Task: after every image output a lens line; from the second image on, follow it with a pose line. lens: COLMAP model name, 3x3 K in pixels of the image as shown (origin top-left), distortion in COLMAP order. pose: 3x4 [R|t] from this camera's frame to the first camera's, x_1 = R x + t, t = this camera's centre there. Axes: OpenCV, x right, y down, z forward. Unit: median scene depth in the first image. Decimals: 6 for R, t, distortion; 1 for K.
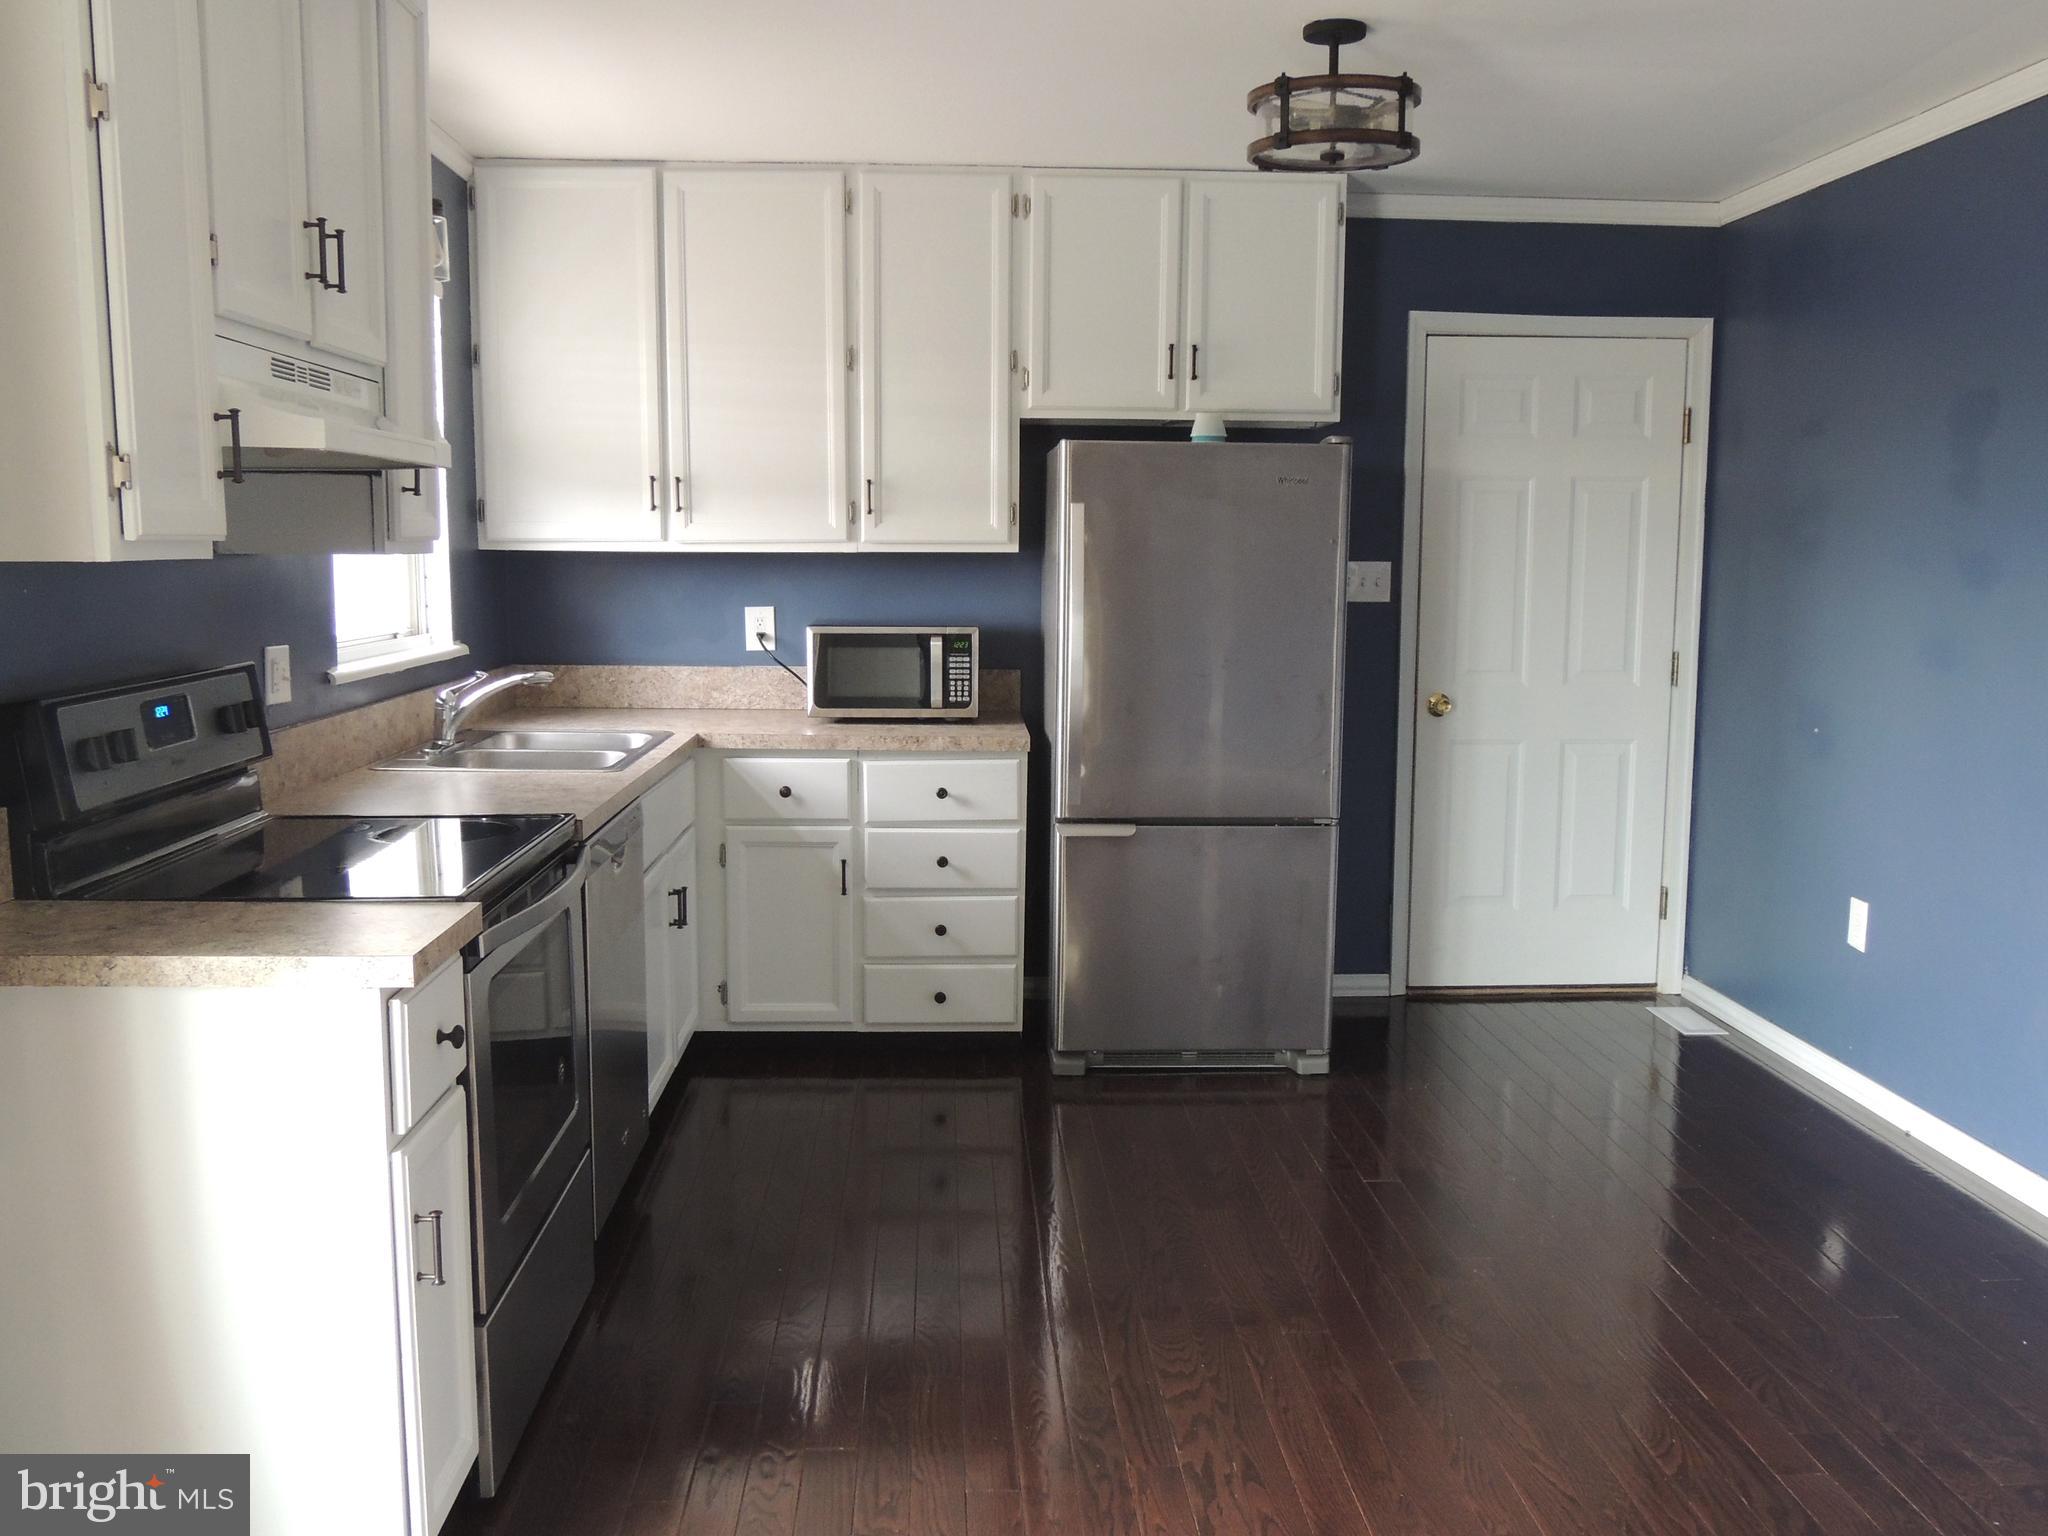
lens RADIAL K [[1771.3, 0, 1024.0], [0, 1771.3, 768.0], [0, 0, 1]] dist [-0.046059, 0.004144]
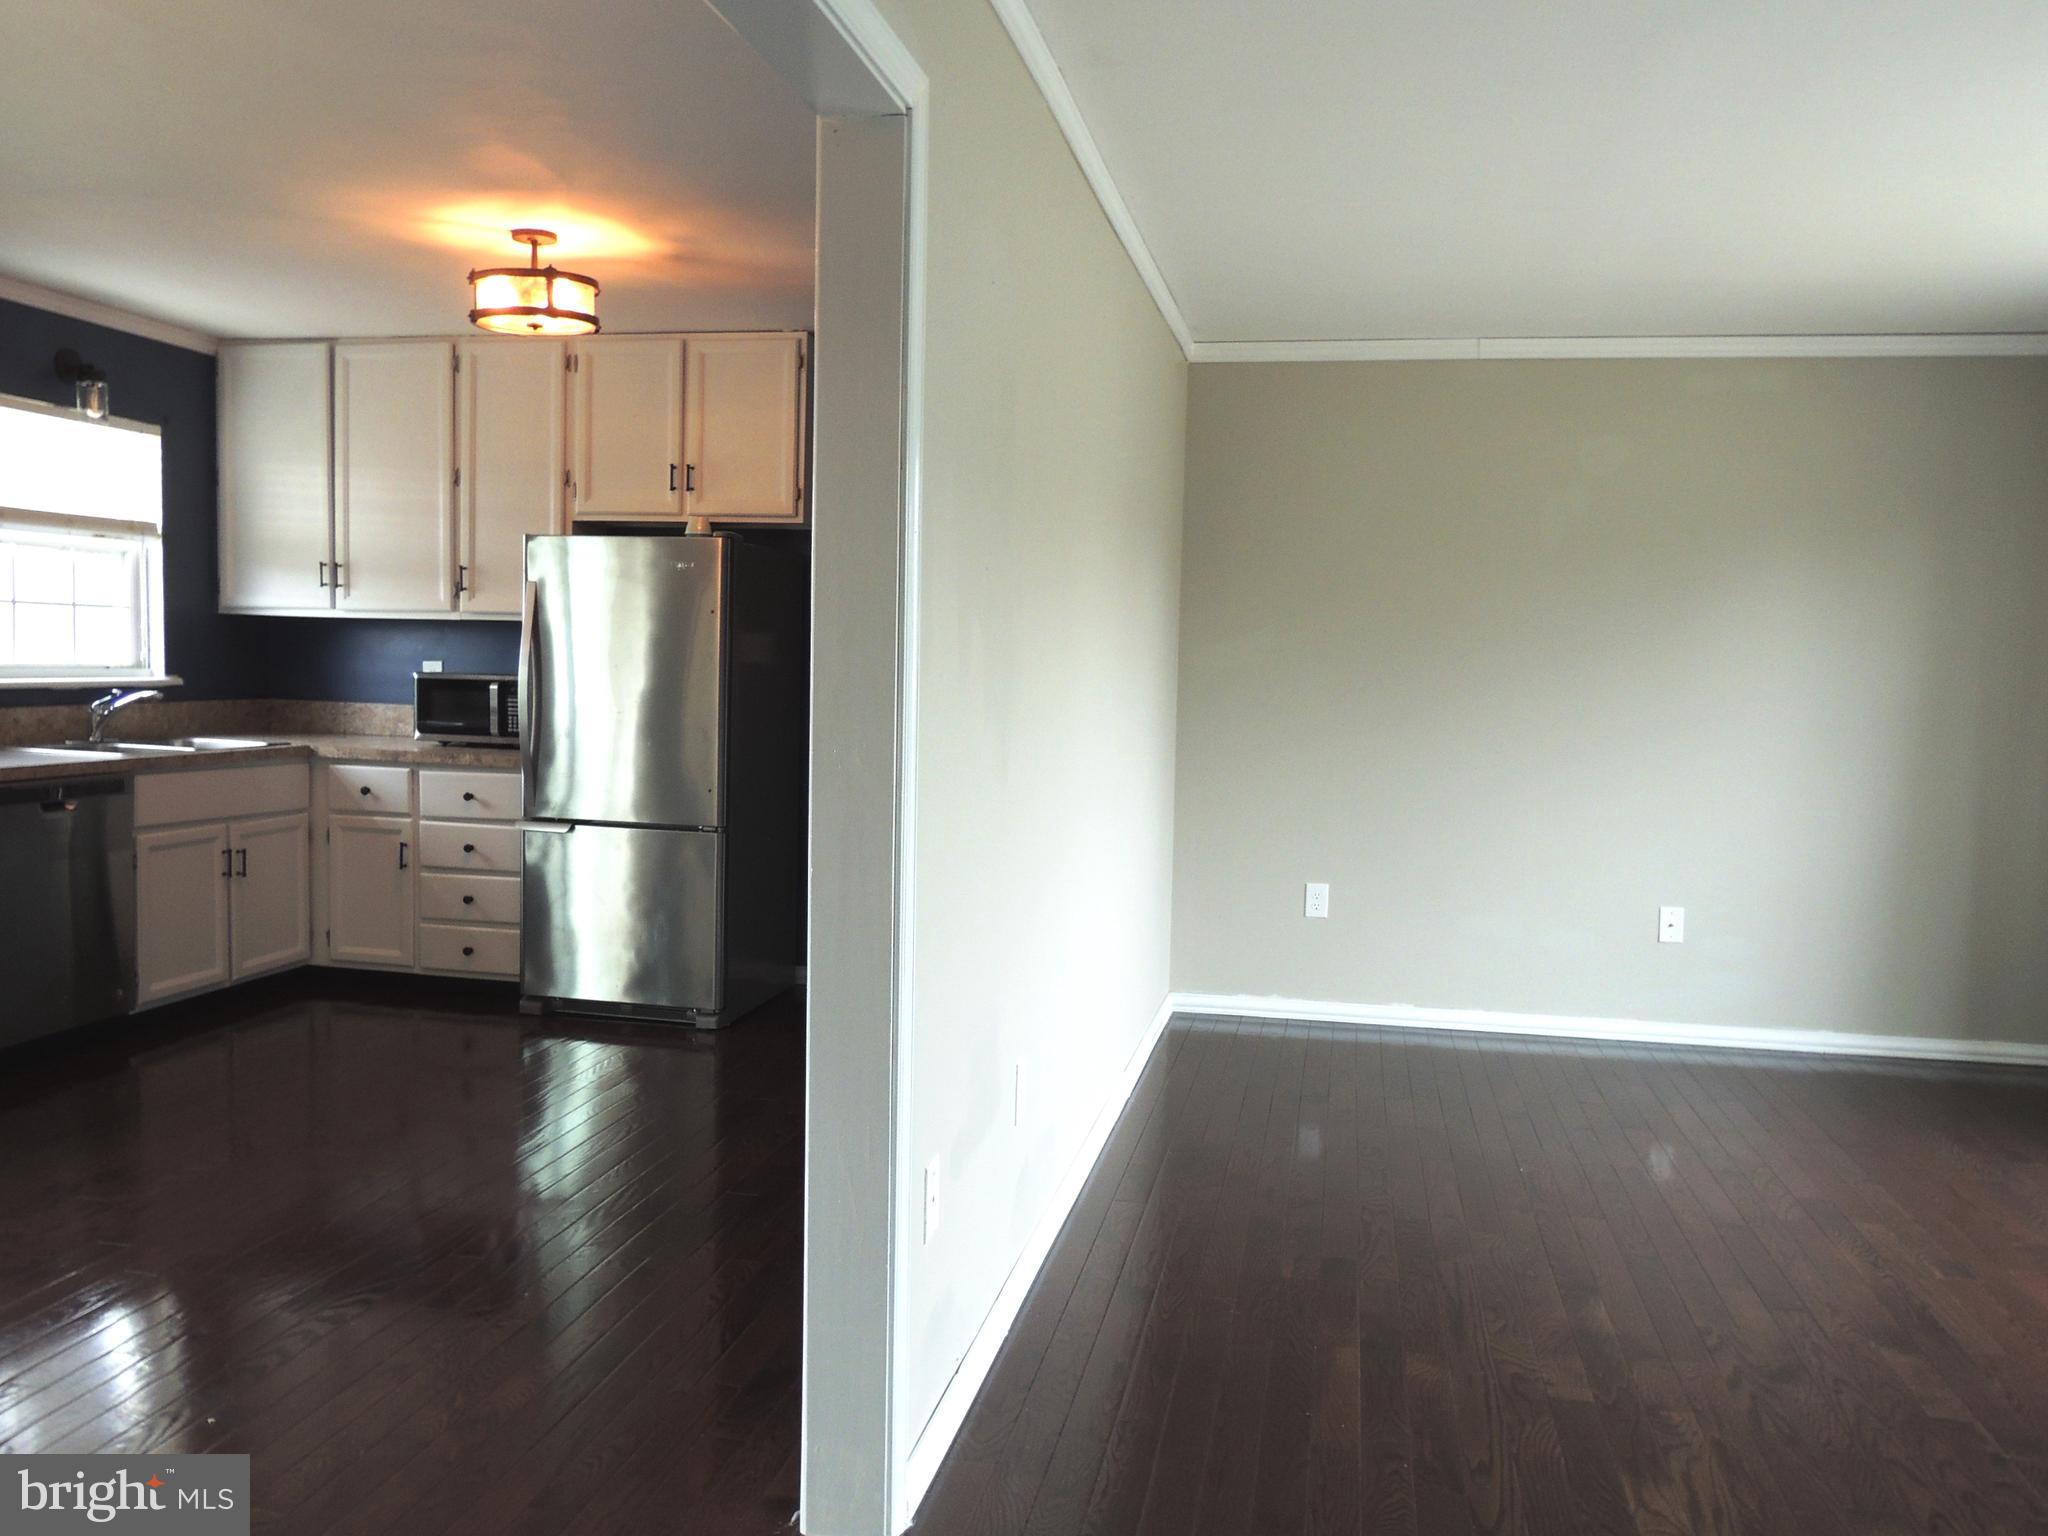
lens RADIAL K [[1620.9, 0, 1024.0], [0, 1620.9, 768.0], [0, 0, 1]] dist [-0.028155, -0.001250]
pose [[0.967156, 0.037659, -0.251378, 0.650569], [-0.053244, 0.997039, -0.055486, 0.037082], [0.248544, 0.067048, 0.966297, -0.077074]]
